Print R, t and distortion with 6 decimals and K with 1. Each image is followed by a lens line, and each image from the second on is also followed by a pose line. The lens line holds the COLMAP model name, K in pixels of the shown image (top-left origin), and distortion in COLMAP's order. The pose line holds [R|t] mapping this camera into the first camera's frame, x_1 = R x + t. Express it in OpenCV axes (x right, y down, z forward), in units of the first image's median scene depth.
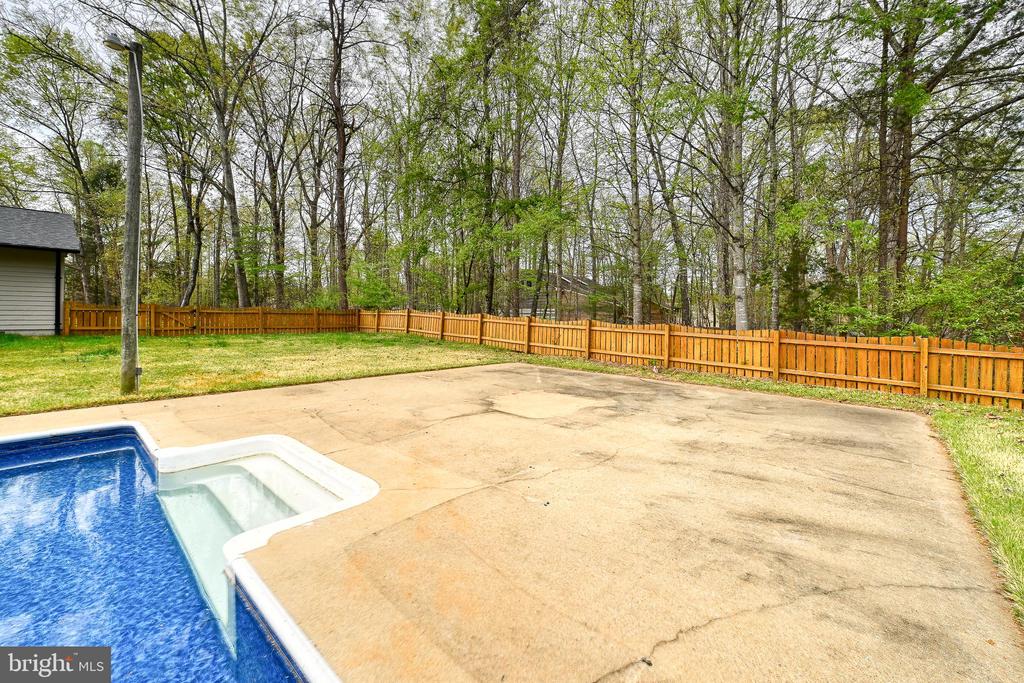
lens RADIAL K [[426.0, 0, 496.4], [0, 426.0, 313.3], [0, 0, 1]] dist [-0.003111, -0.000906]
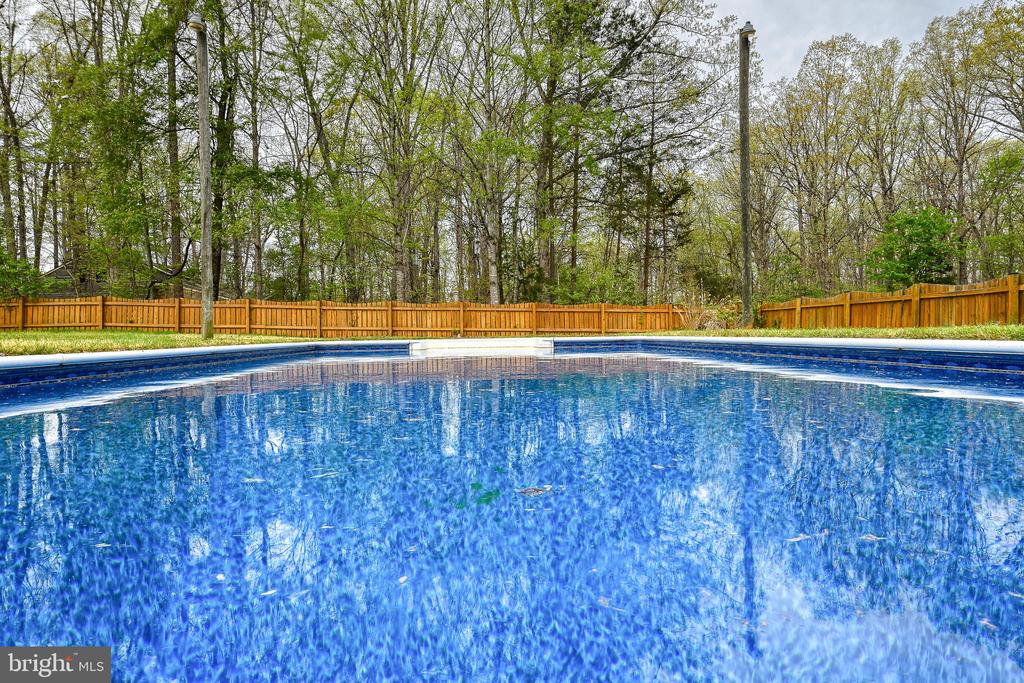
lens RADIAL K [[643.9, 0, 503.0], [0, 643.9, 340.2], [0, 0, 1]] dist [0.006039, -0.001075]
pose [[0.695983, -0.036590, 0.717125, -0.733481], [0.025796, 0.999330, 0.025953, 0.075875], [-0.717595, 0.000437, 0.696461, -0.354223]]
